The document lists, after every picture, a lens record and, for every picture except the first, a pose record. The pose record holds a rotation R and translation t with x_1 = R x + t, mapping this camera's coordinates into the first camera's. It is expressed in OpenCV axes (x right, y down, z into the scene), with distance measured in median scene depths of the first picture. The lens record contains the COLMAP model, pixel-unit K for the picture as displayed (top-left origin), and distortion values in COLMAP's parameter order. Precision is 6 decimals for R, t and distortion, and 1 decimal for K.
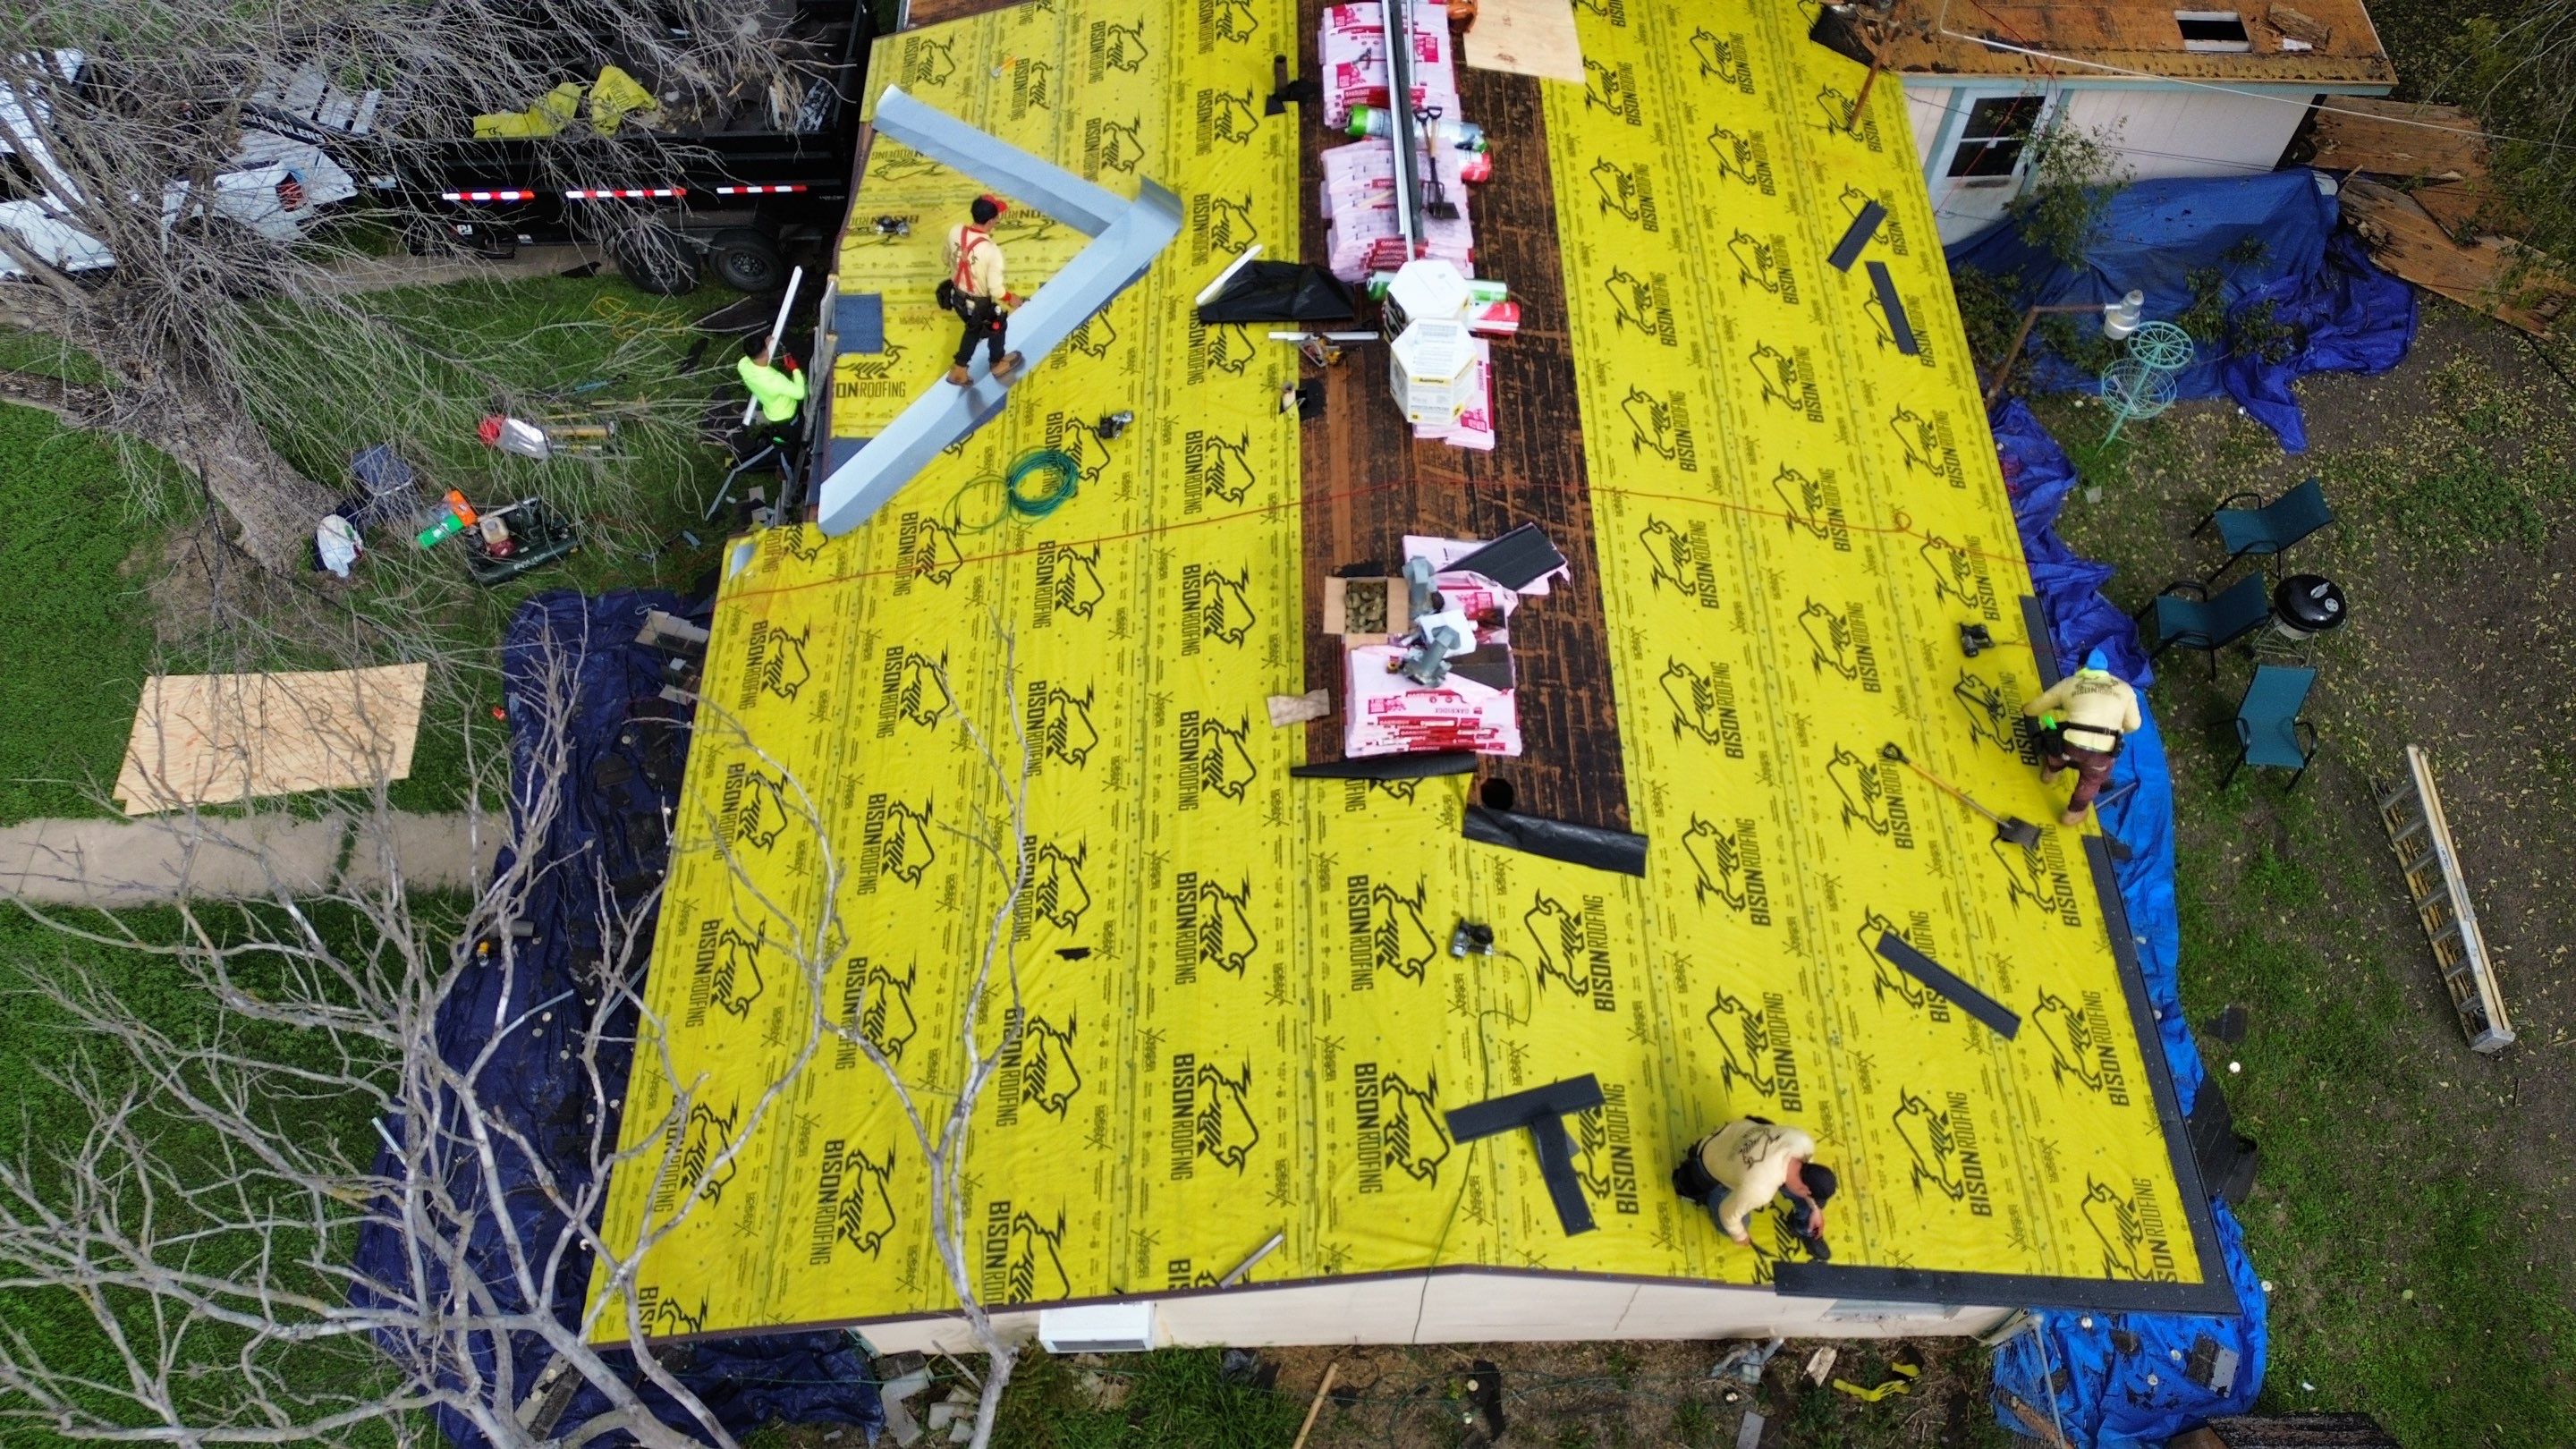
lens RADIAL K [[1794.5, 0, 1282.3], [0, 1794.5, 726.3], [0, 0, 1]] dist [0.013301, -0.000312]
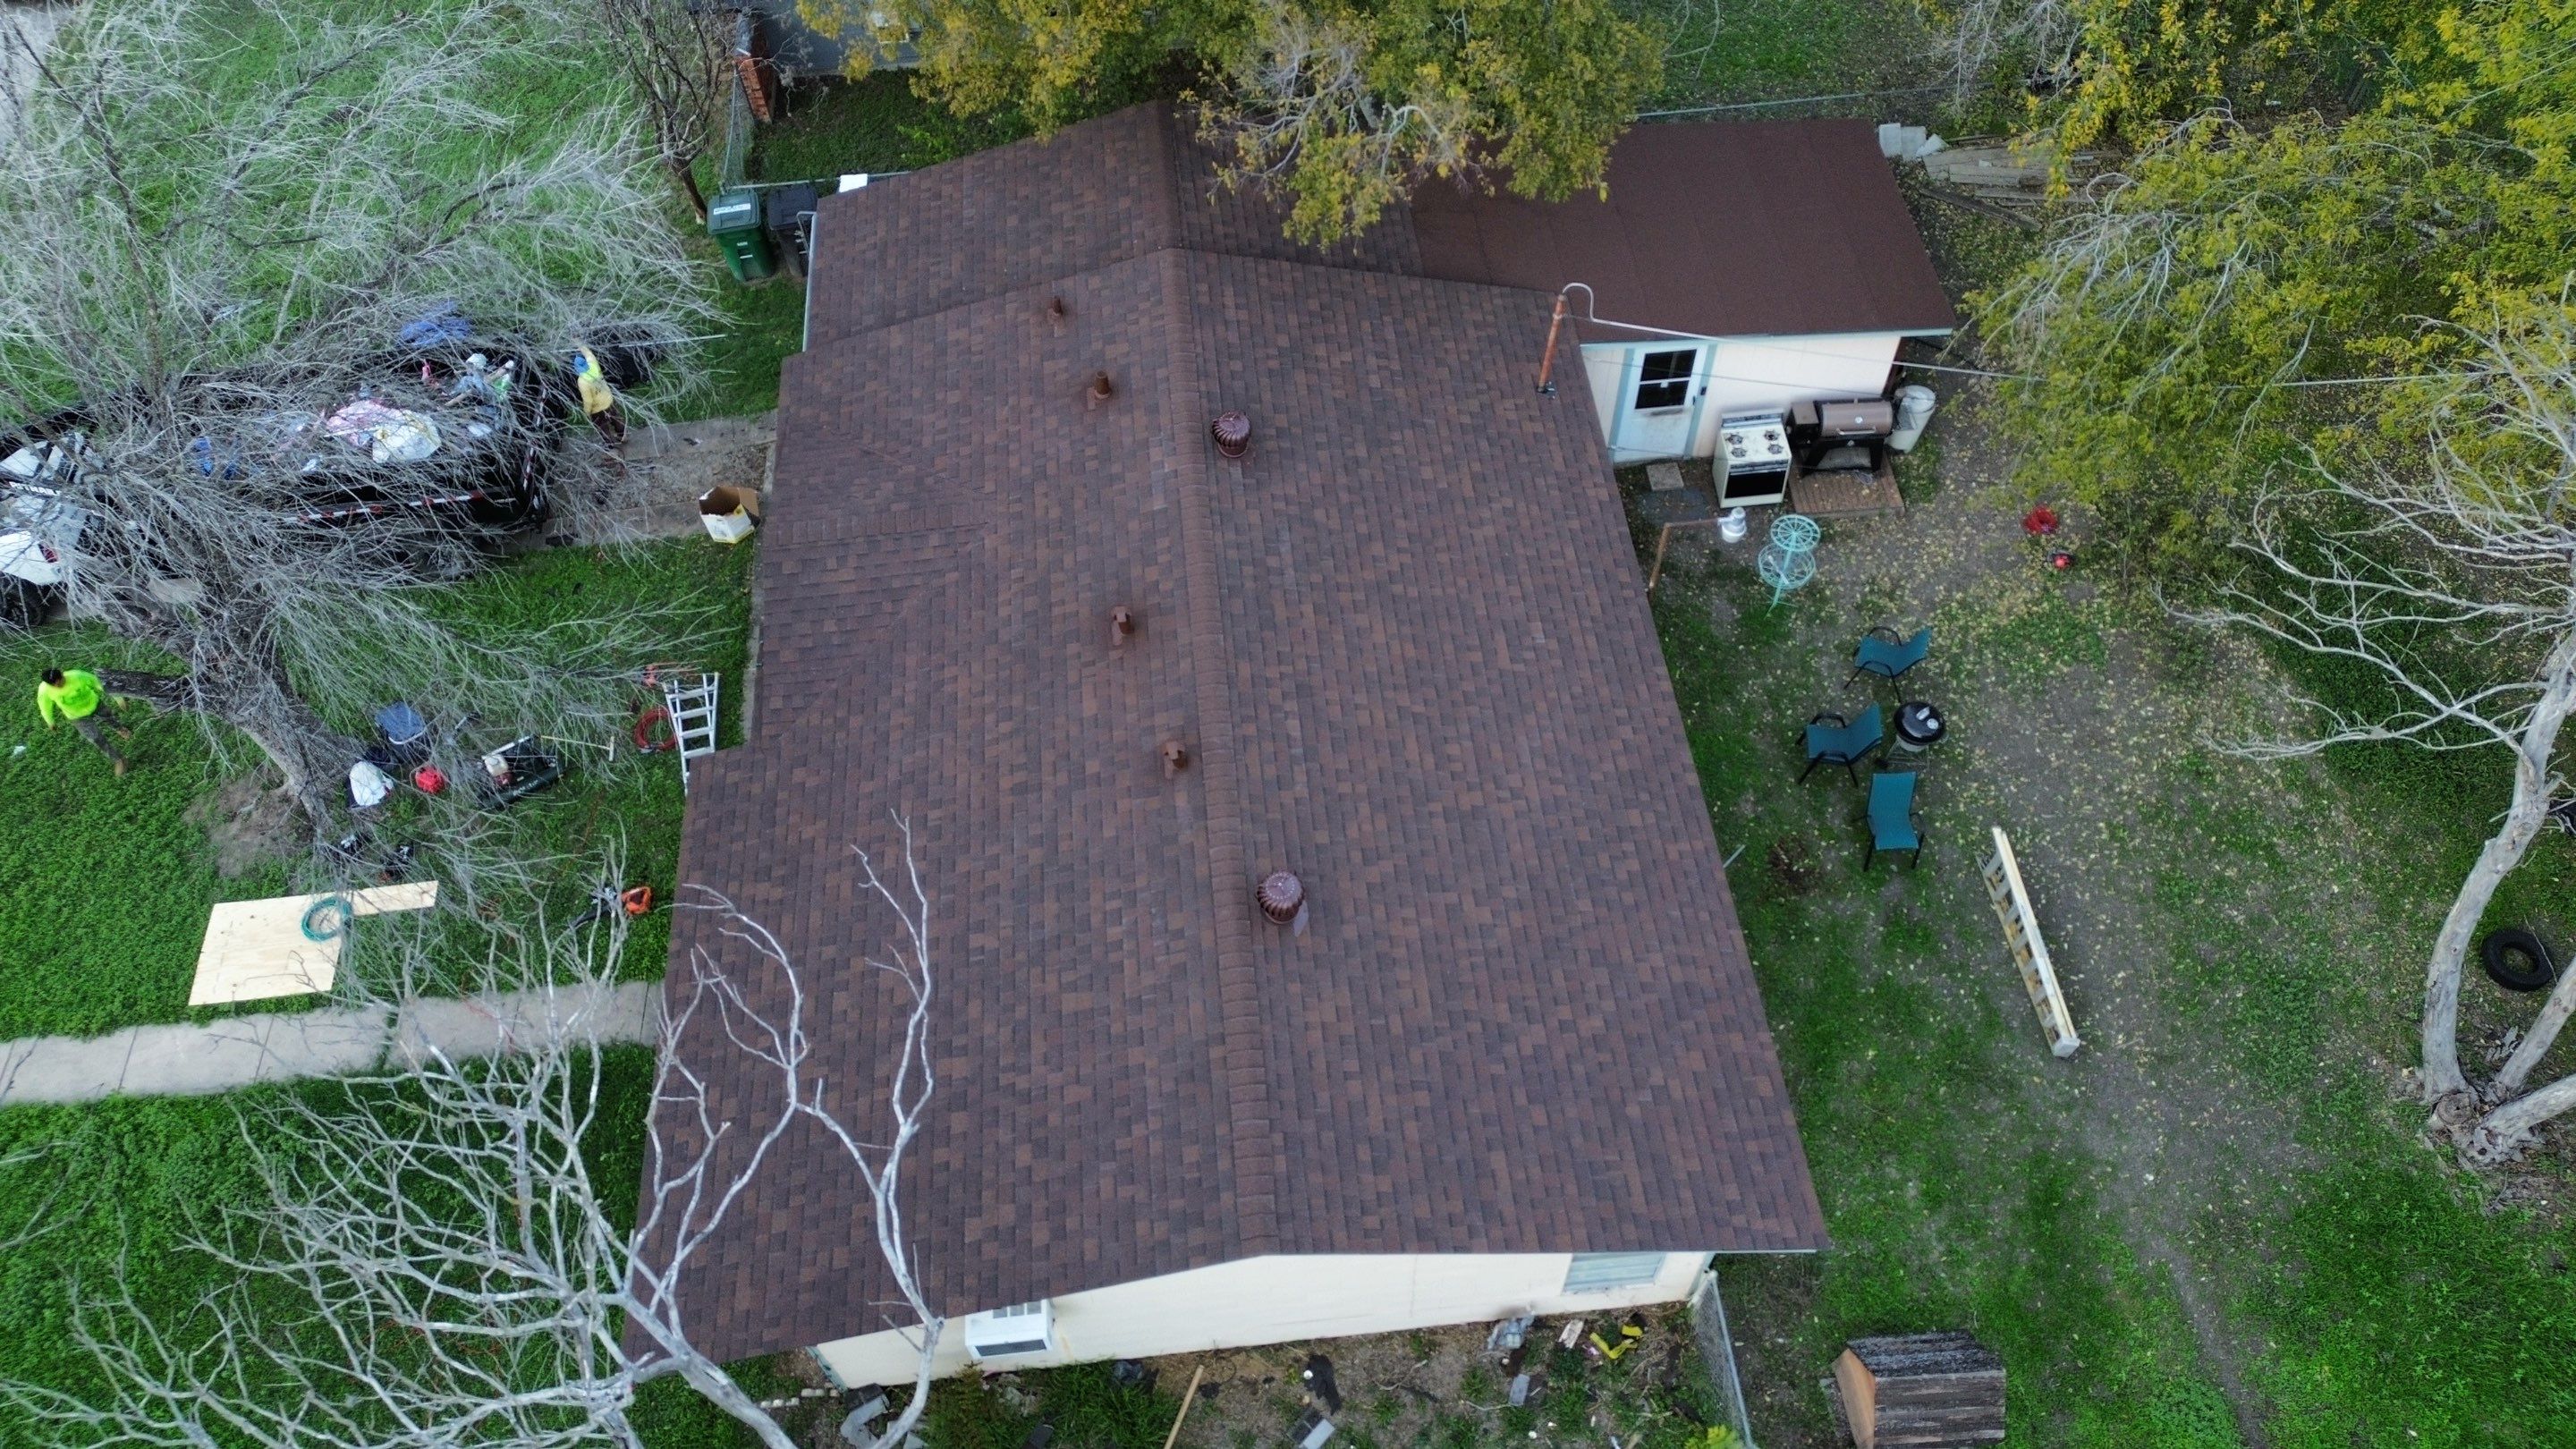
lens RADIAL K [[1794.5, 0, 1295.2], [0, 1794.5, 721.7], [0, 0, 1]] dist [0.013301, -0.000312]
pose [[0.996287, -0.069507, 0.050800, 0.062487], [0.073563, 0.993839, -0.082903, 0.005793], [-0.044725, 0.086332, 0.995262, -0.327684]]
